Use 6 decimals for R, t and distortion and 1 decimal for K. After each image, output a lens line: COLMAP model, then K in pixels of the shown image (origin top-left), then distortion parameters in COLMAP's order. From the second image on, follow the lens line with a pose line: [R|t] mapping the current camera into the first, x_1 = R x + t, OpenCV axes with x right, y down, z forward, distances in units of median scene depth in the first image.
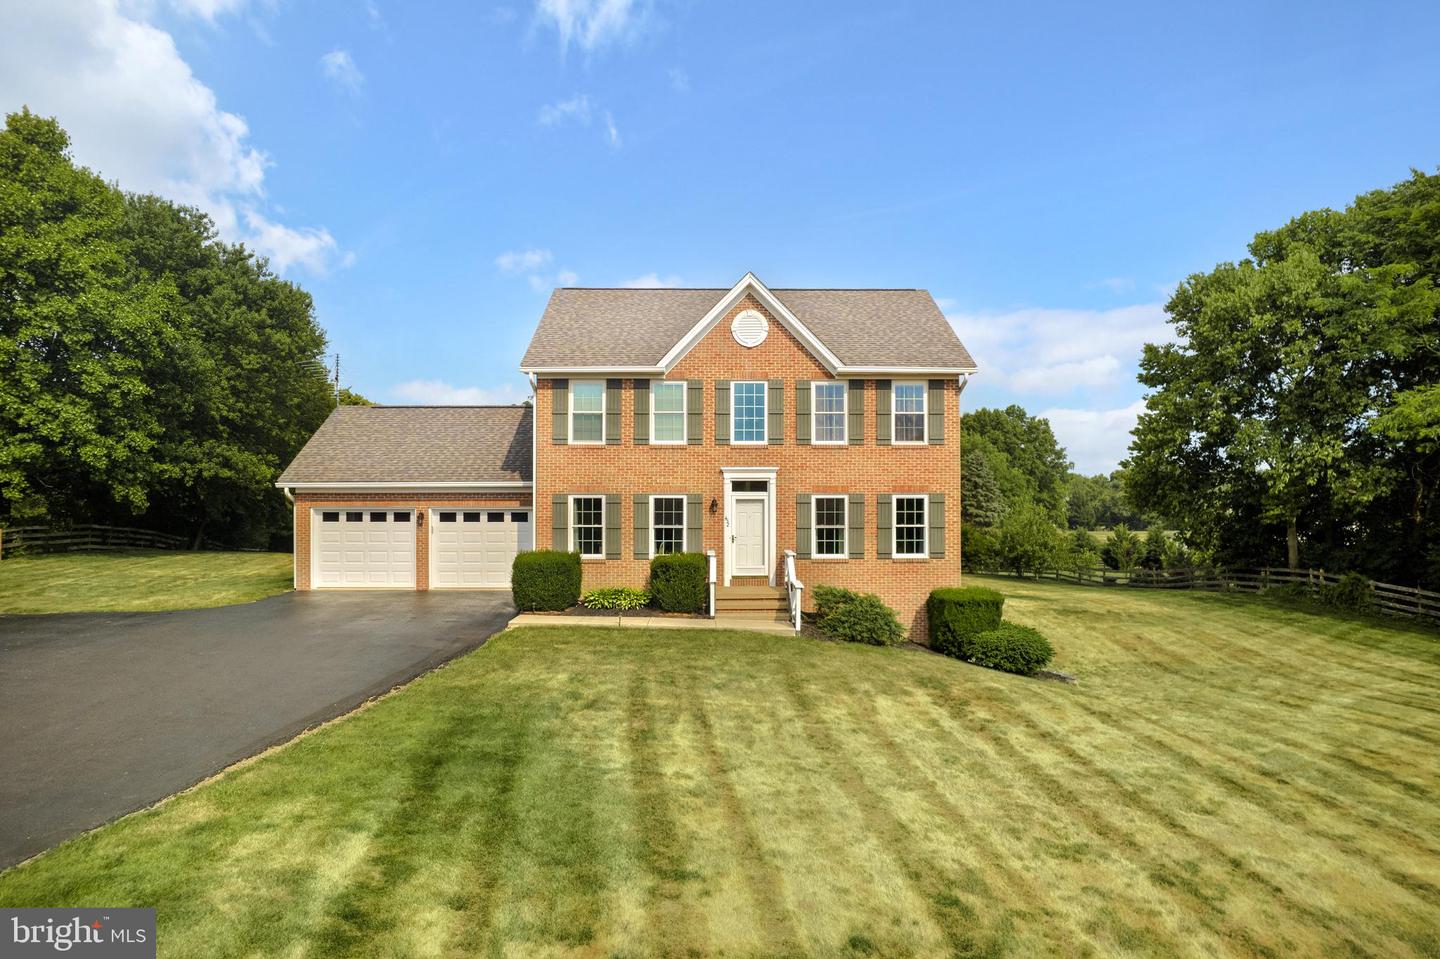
lens RADIAL K [[923.4, 0, 720.0], [0, 923.4, 479.5], [0, 0, 1]] dist [-0.077805, 0.065824]
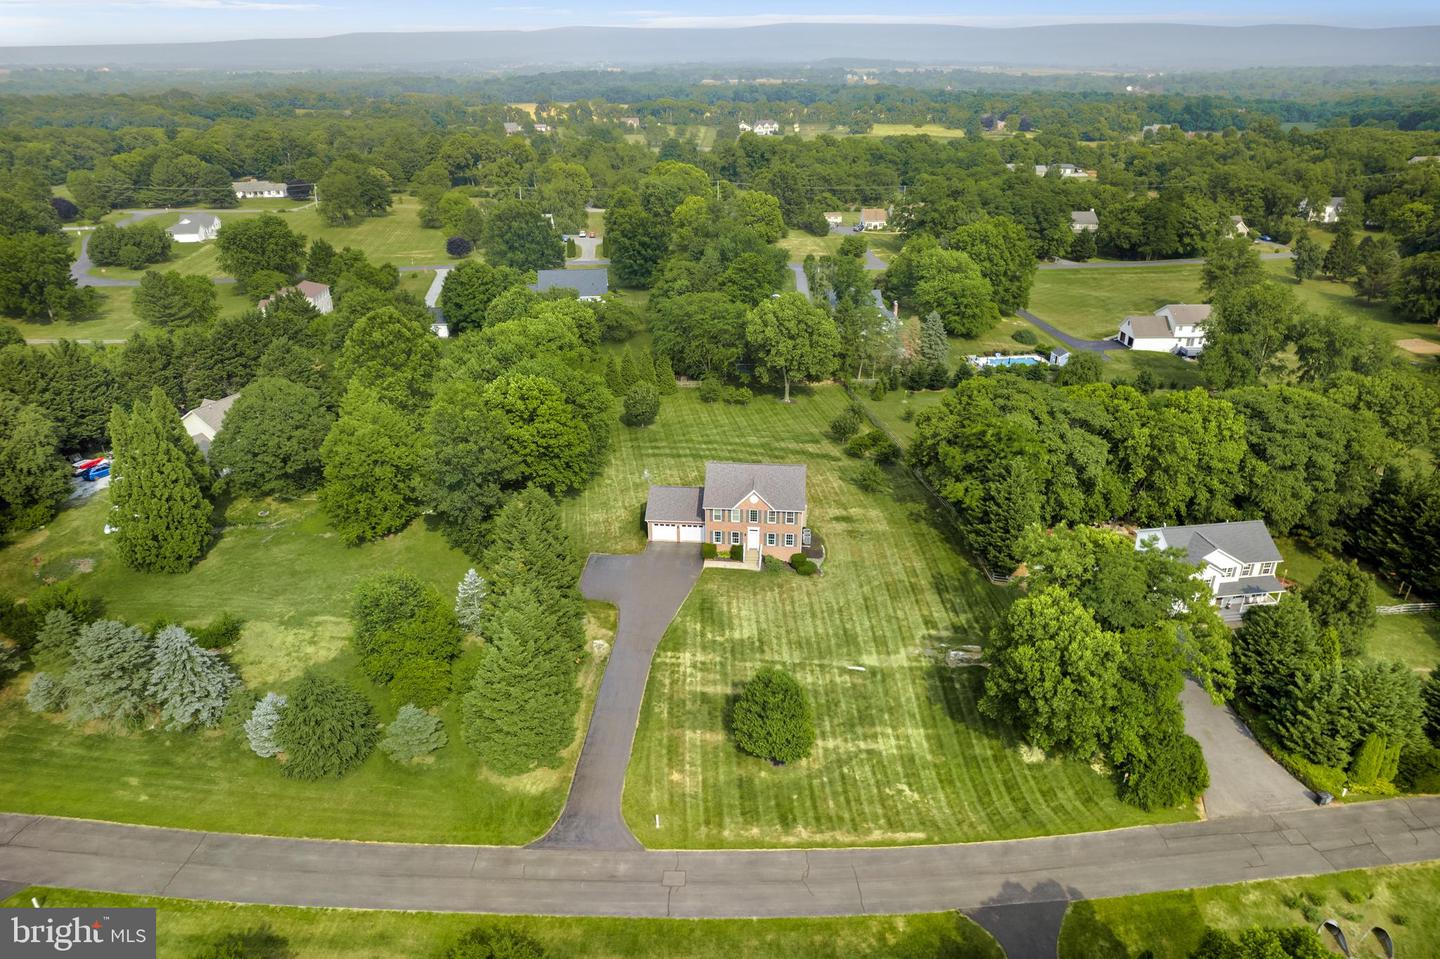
lens RADIAL K [[923.4, 0, 720.0], [0, 923.4, 479.5], [0, 0, 1]] dist [-0.077805, 0.065824]
pose [[0.995053, 0.040518, -0.090708, 0.266878], [0.002906, 0.900790, 0.434245, -2.165527], [0.099303, -0.432361, 0.896216, -2.928290]]
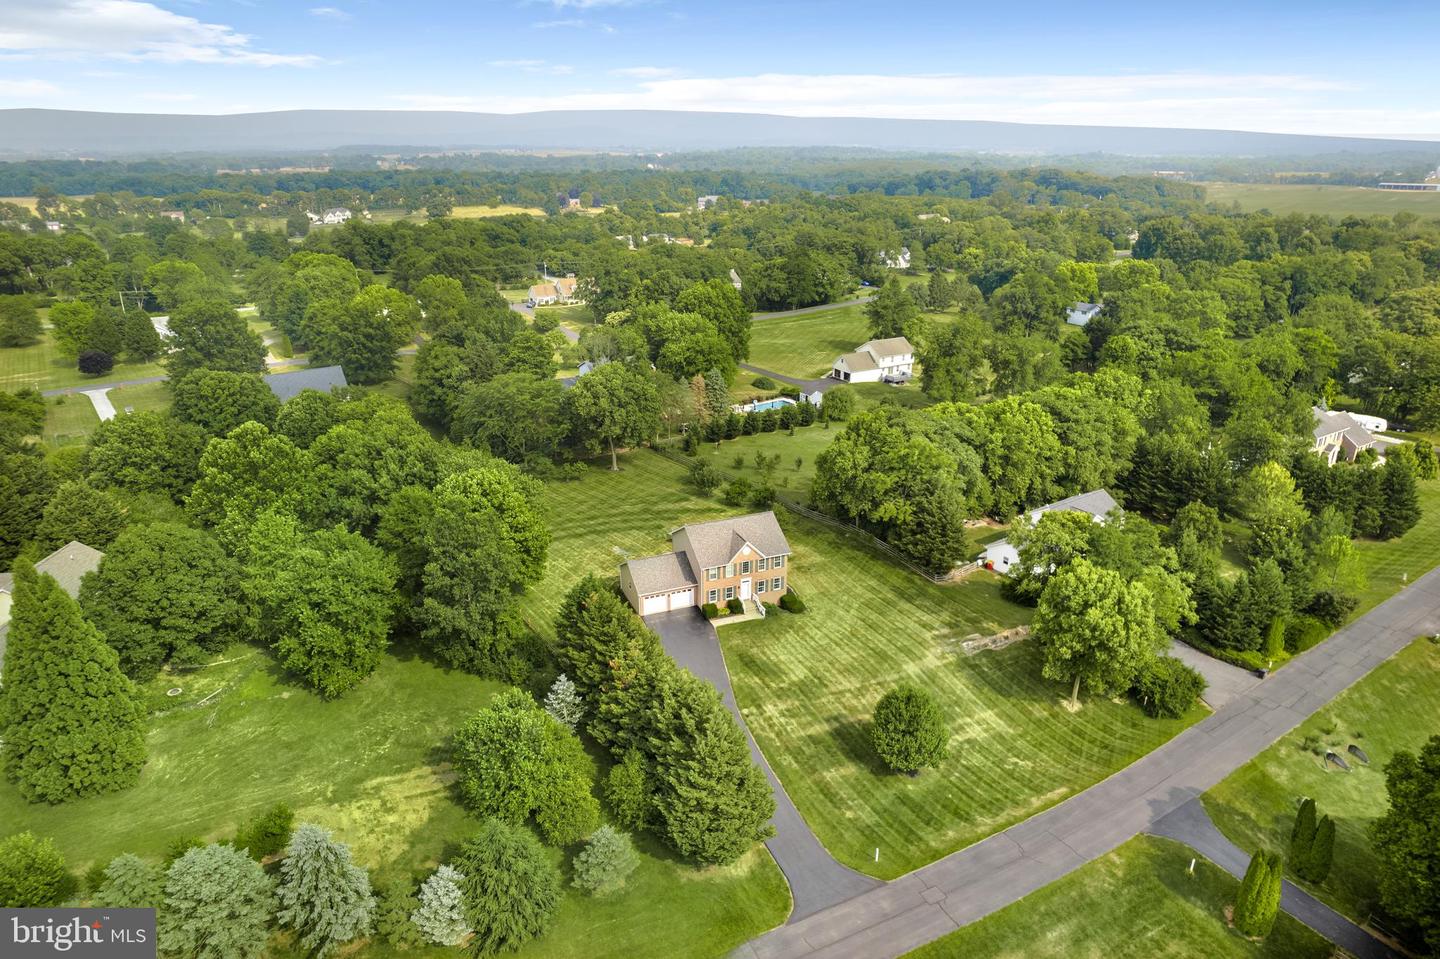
lens RADIAL K [[923.4, 0, 720.0], [0, 923.4, 479.5], [0, 0, 1]] dist [-0.077805, 0.065824]
pose [[0.927730, -0.129168, 0.350190, -1.637134], [-0.005822, 0.933091, 0.359593, -2.130393], [-0.373207, -0.335644, 0.864905, -2.771396]]
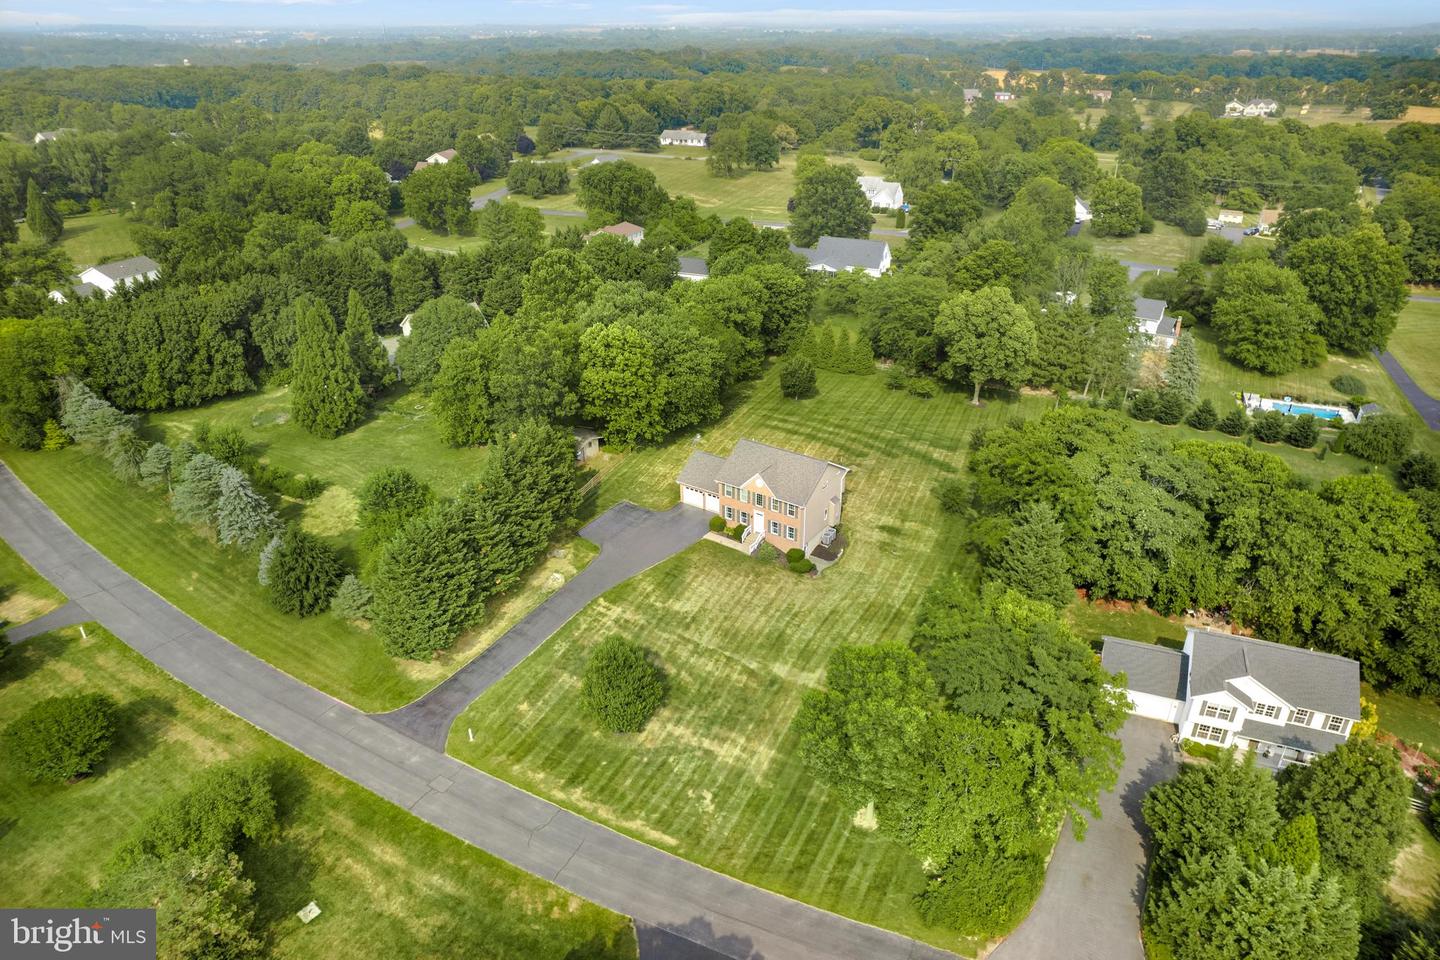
lens RADIAL K [[923.4, 0, 720.0], [0, 923.4, 480.0], [0, 0, 1]] dist [-0.077805, 0.065824]
pose [[0.820582, 0.256100, -0.510938, 2.087501], [0.010756, 0.886906, 0.461824, -2.176480], [0.571427, -0.384461, 0.725025, -2.237479]]
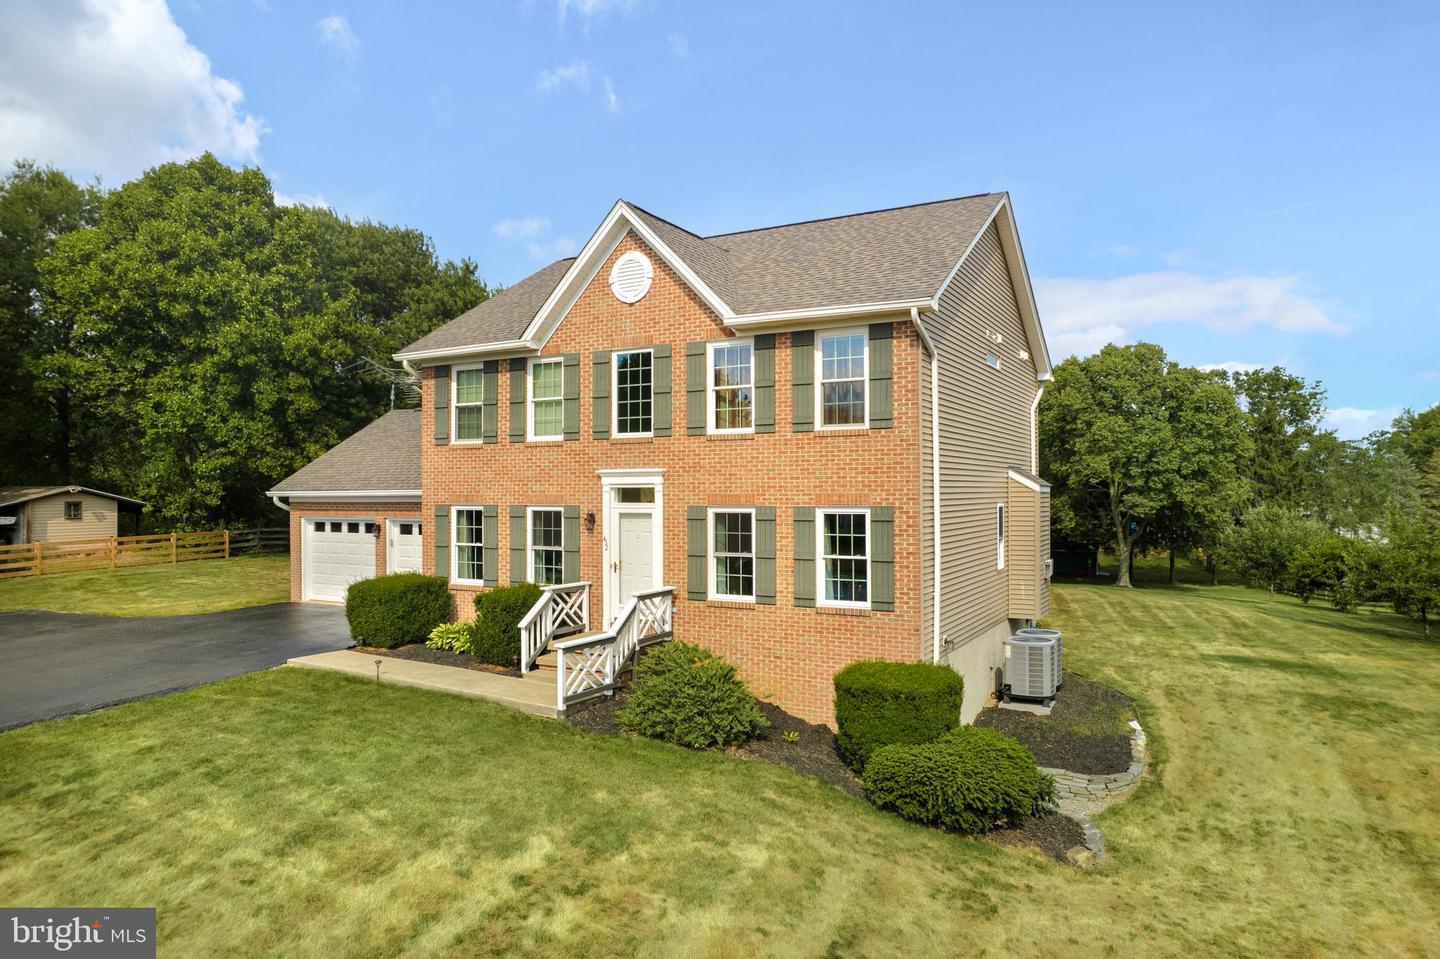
lens RADIAL K [[923.4, 0, 720.0], [0, 923.4, 479.5], [0, 0, 1]] dist [-0.077805, 0.065824]
pose [[0.868723, -0.009560, -0.495207, 0.448640], [0.008790, 0.999954, -0.003883, -0.001577], [0.495221, -0.000980, 0.868767, 0.406048]]
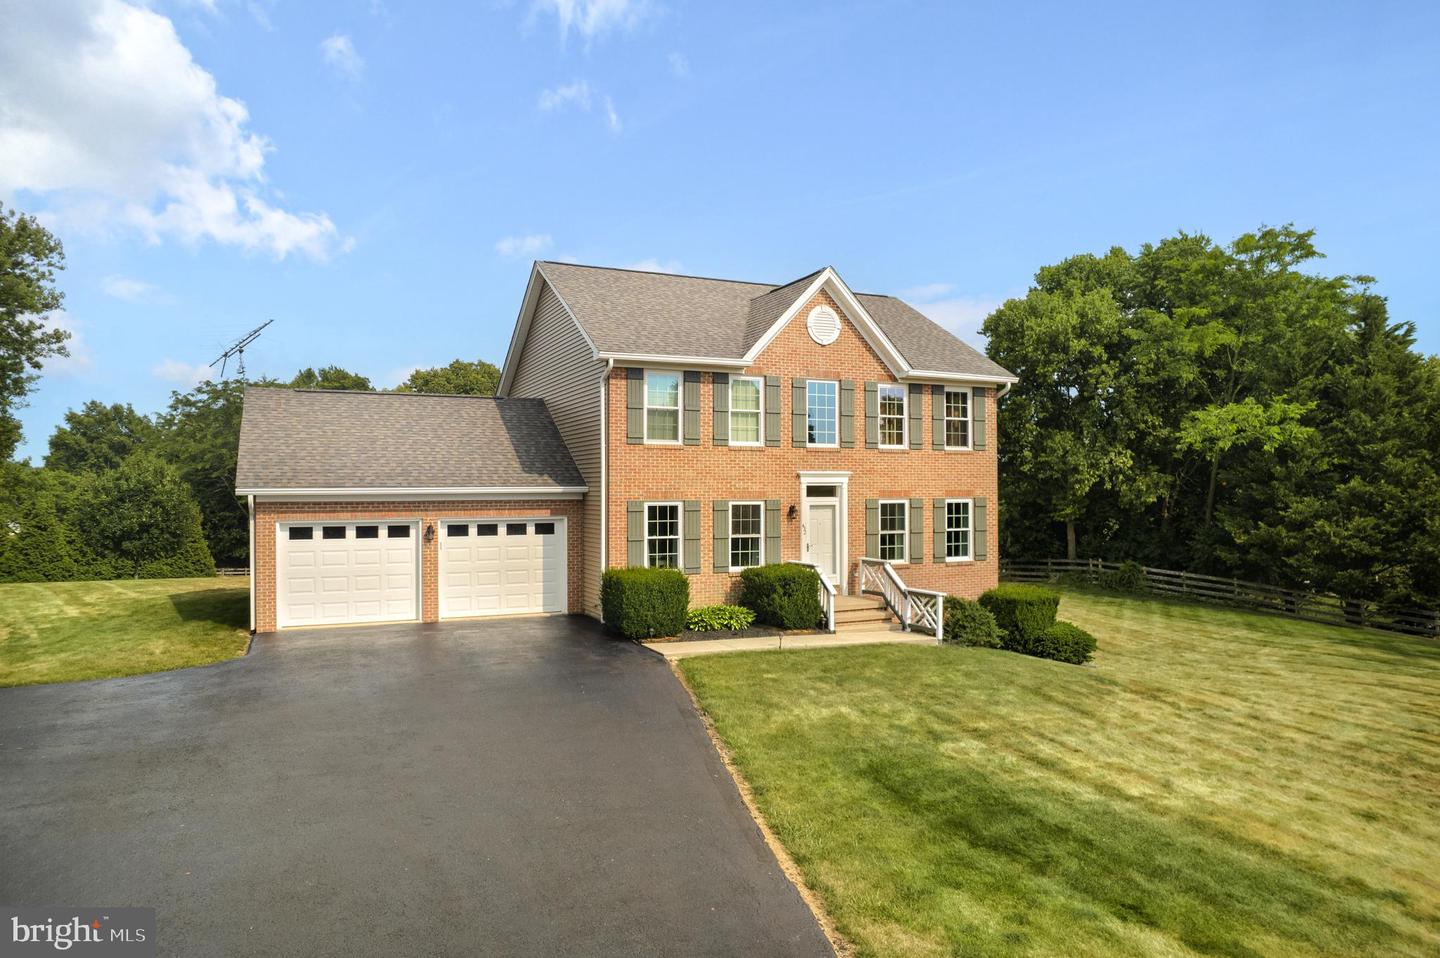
lens RADIAL K [[935.9, 0, 720.0], [0, 935.9, 479.0], [0, 0, 1]] dist [-0.077522, 0.065859]
pose [[0.913070, 0.001475, 0.407800, -0.456169], [-0.000853, 0.999998, -0.001707, -0.003606], [-0.407802, 0.001211, 0.913070, 0.166075]]
